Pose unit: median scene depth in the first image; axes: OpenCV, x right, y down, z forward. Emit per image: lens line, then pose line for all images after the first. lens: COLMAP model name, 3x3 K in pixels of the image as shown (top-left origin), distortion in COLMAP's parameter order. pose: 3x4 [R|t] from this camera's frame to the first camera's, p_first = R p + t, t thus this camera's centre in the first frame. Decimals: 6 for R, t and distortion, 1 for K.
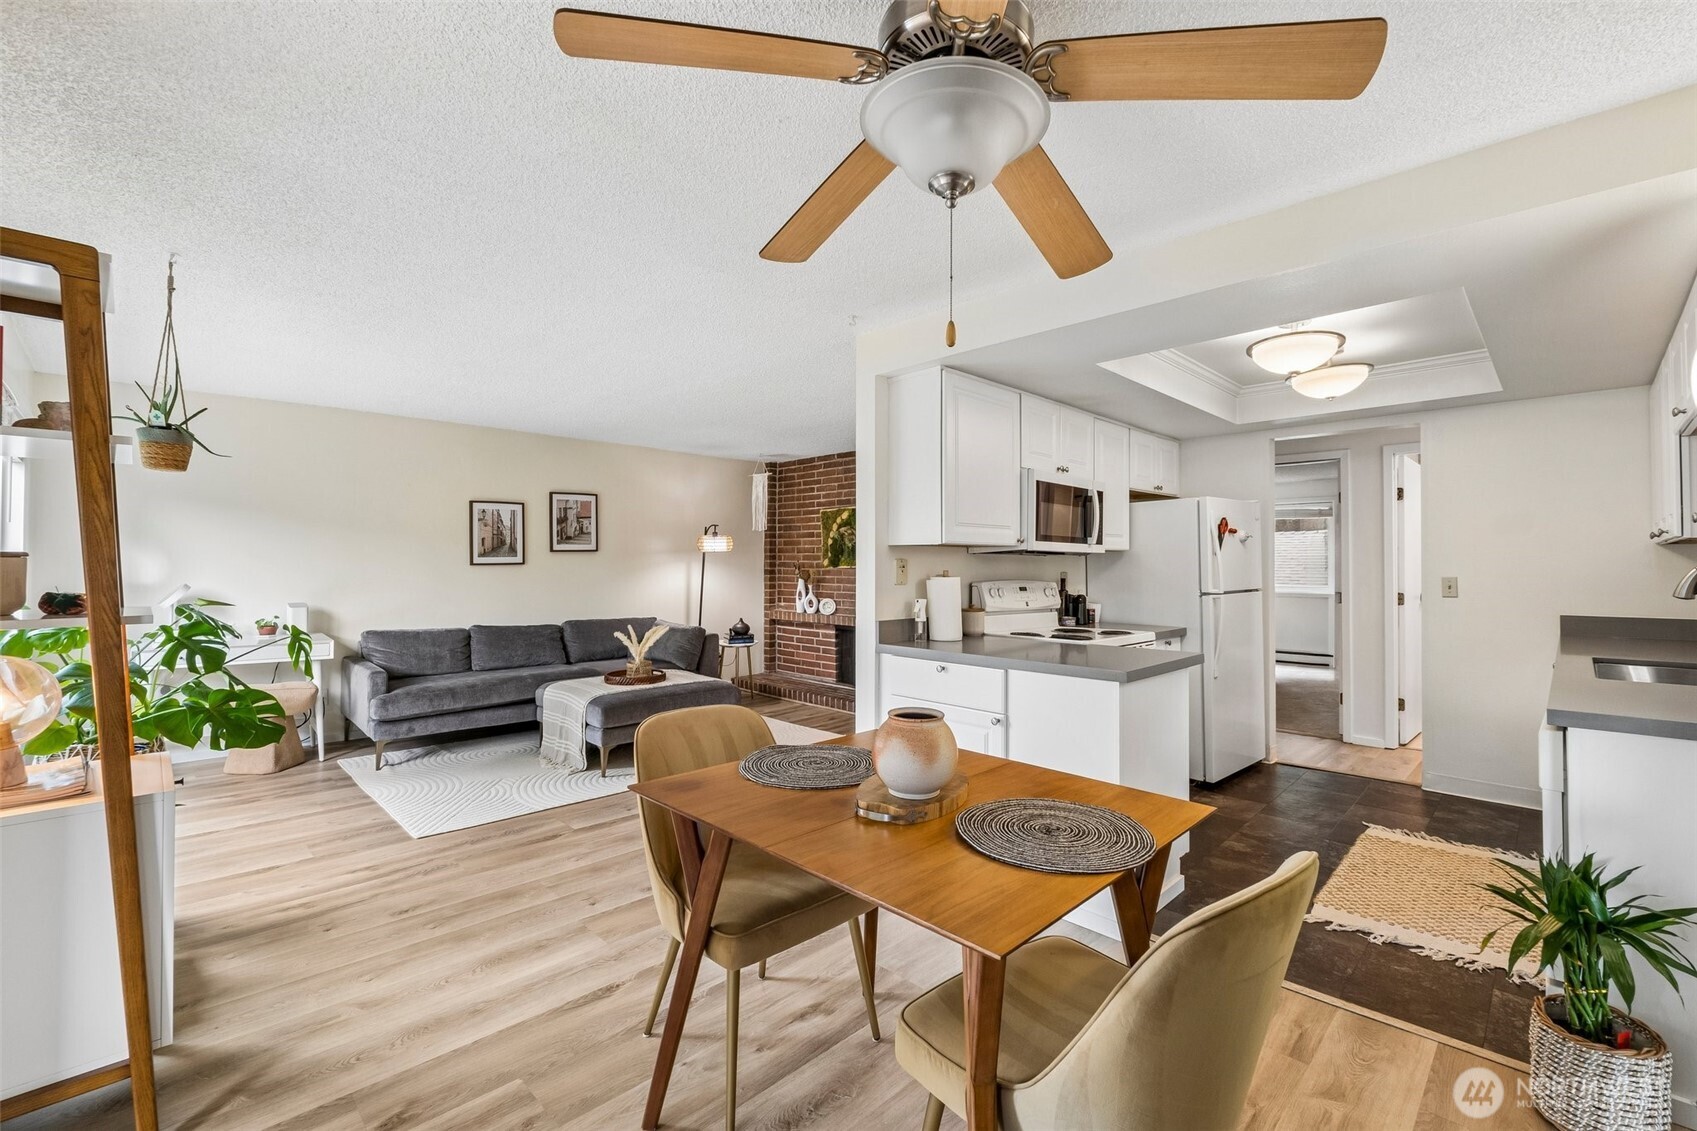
lens RADIAL K [[724.5, 0, 875.9], [0, 724.5, 544.3], [0, 0, 1]] dist [-0.010163, -0.000438]
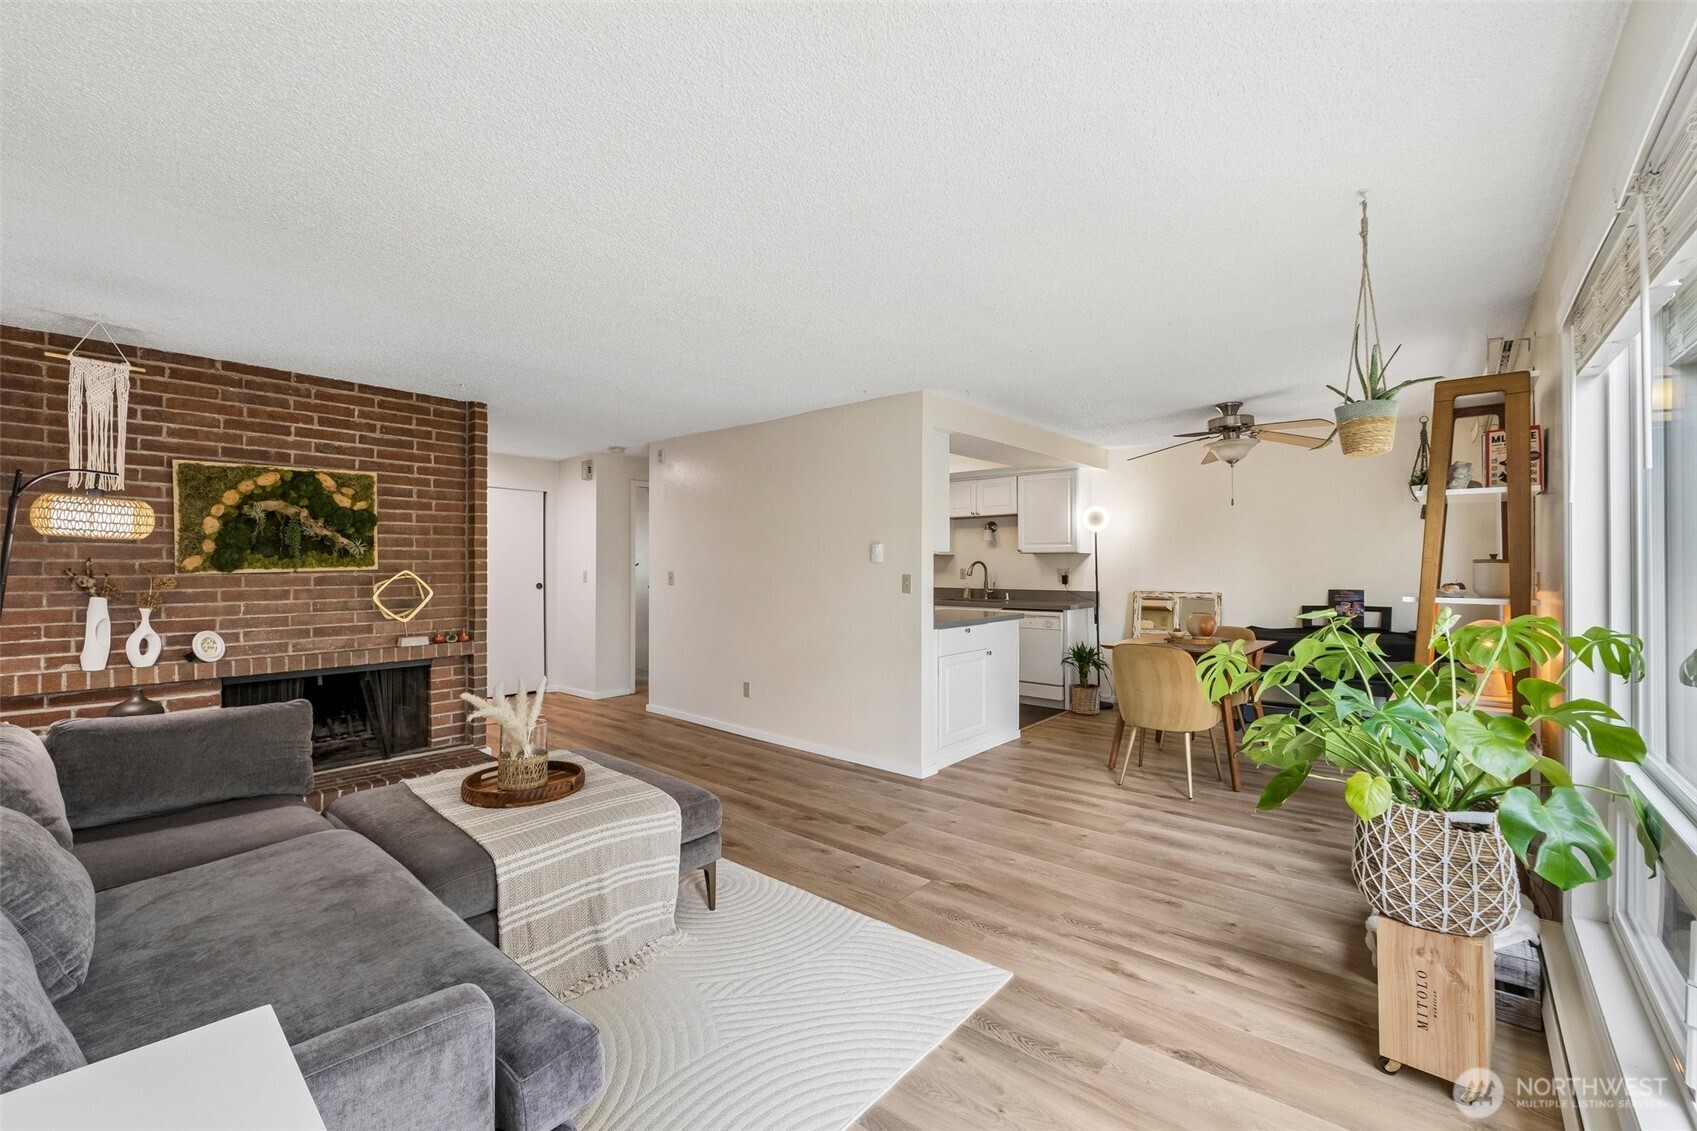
lens RADIAL K [[700.3, 0, 864.0], [0, 700.3, 559.9], [0, 0, 1]] dist [-0.006140, -0.000832]
pose [[-0.059866, 0.003385, 0.998201, -1.085202], [-0.027078, 0.999621, -0.005013, 0.022556], [-0.997839, -0.027329, -0.059752, 1.004098]]
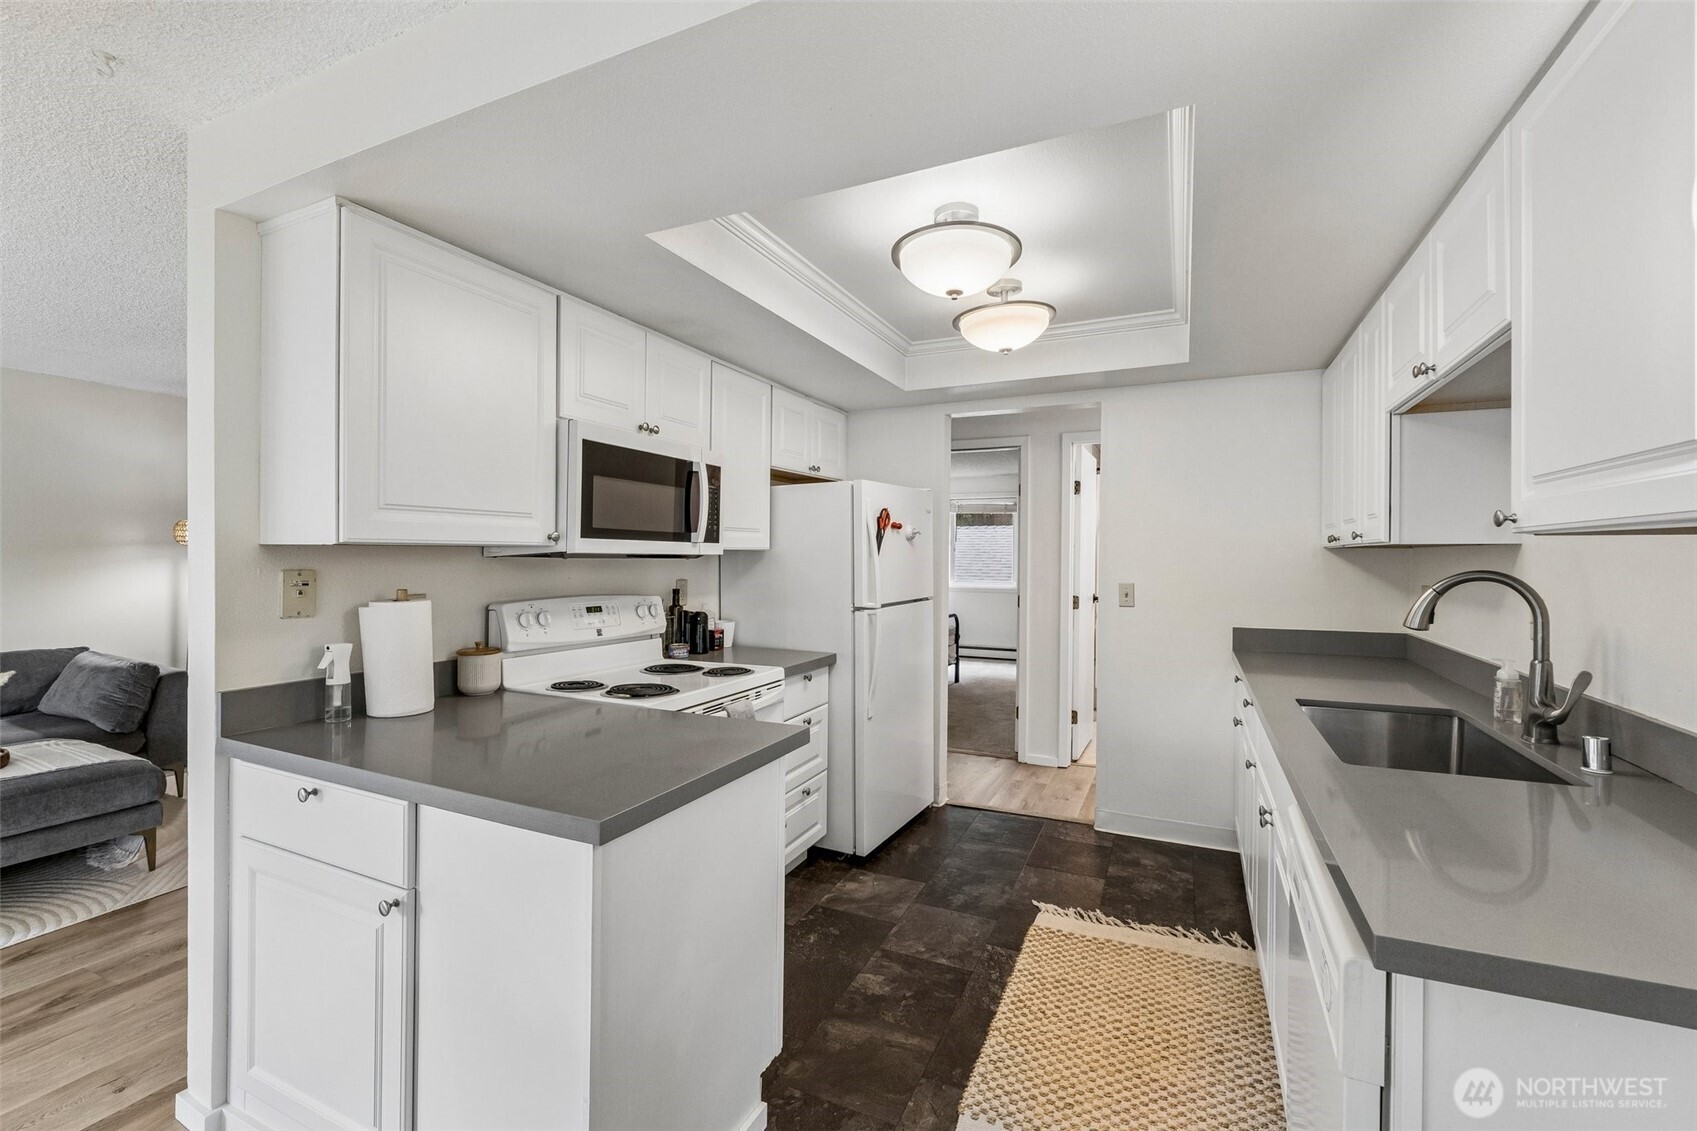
lens RADIAL K [[700.3, 0, 864.0], [0, 700.3, 559.9], [0, 0, 1]] dist [-0.006140, -0.000832]
pose [[0.942012, -0.002390, 0.335570, 0.223554], [-0.009948, 0.999336, 0.035043, -0.008410], [-0.335431, -0.036350, 0.941363, 0.322382]]
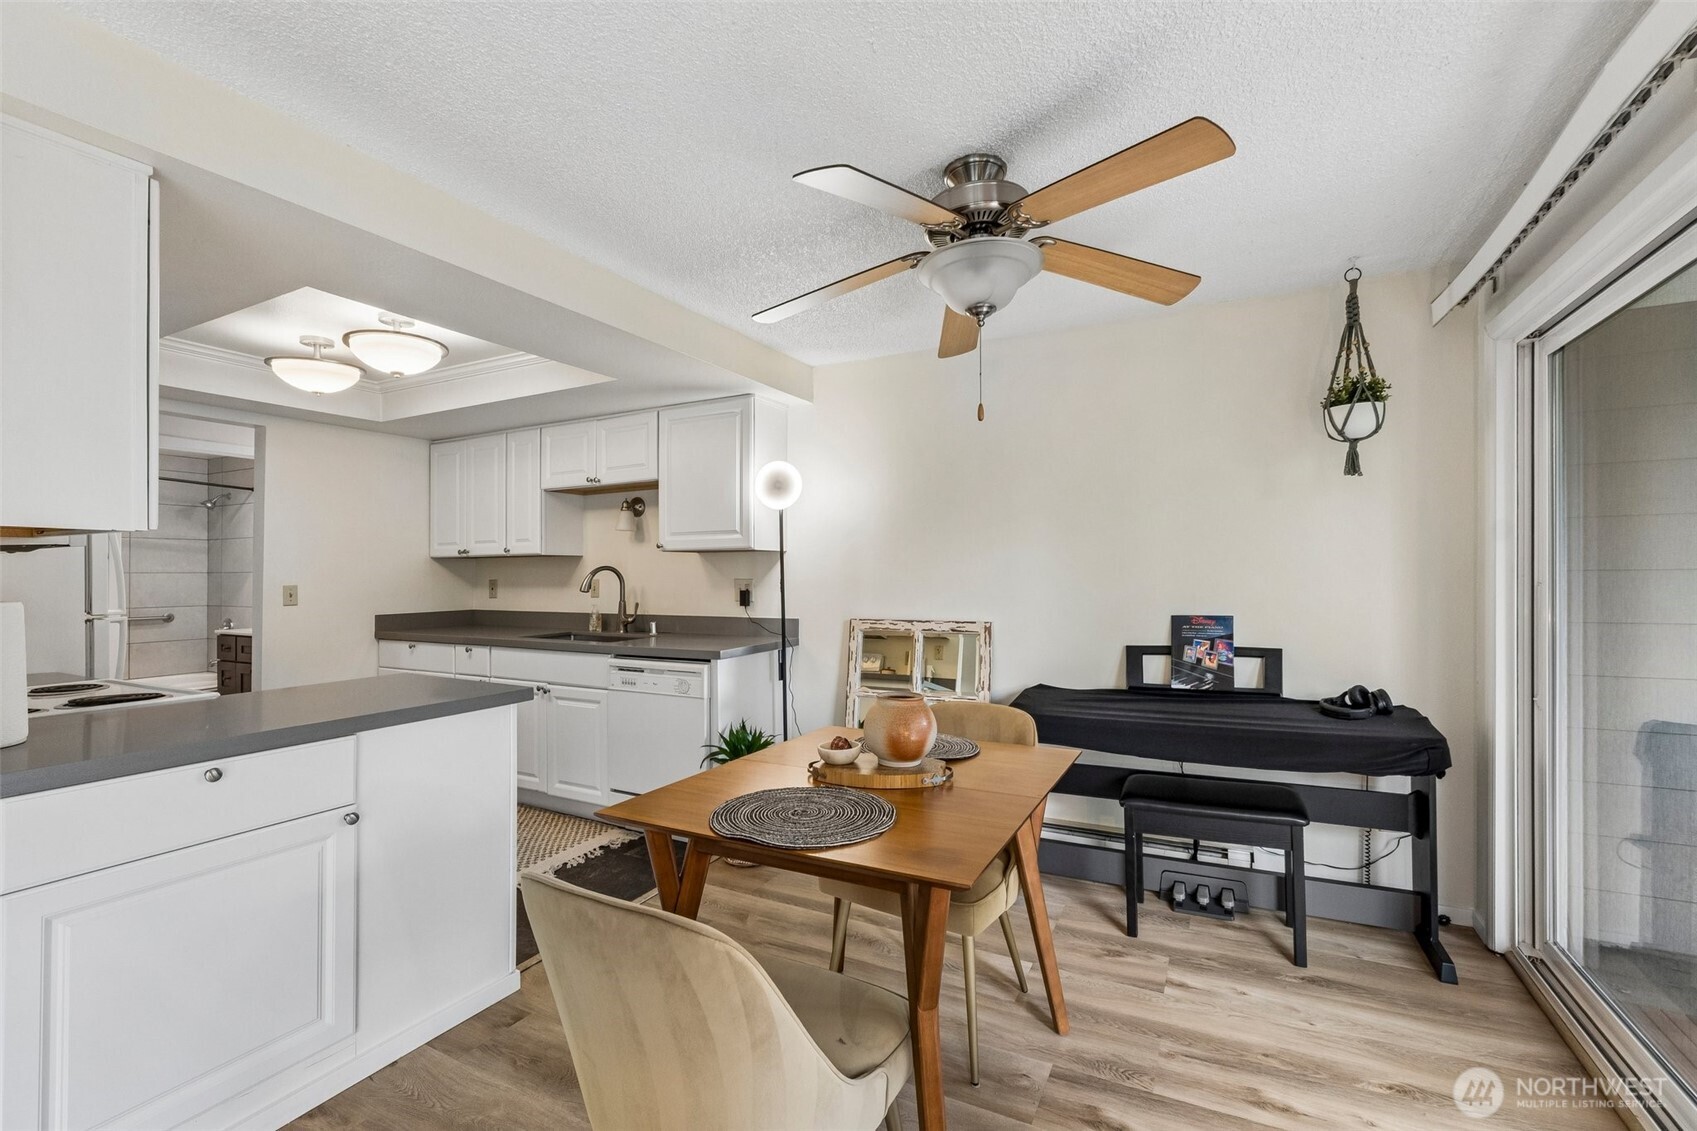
lens RADIAL K [[715.5, 0, 859.1], [0, 715.5, 564.9], [0, 0, 1]] dist [-0.000749, -0.000232]
pose [[-0.282282, 0.009996, 0.959279, -0.394364], [-0.022488, 0.999602, -0.017033, 0.016424], [-0.959068, -0.026381, -0.281945, 0.534495]]
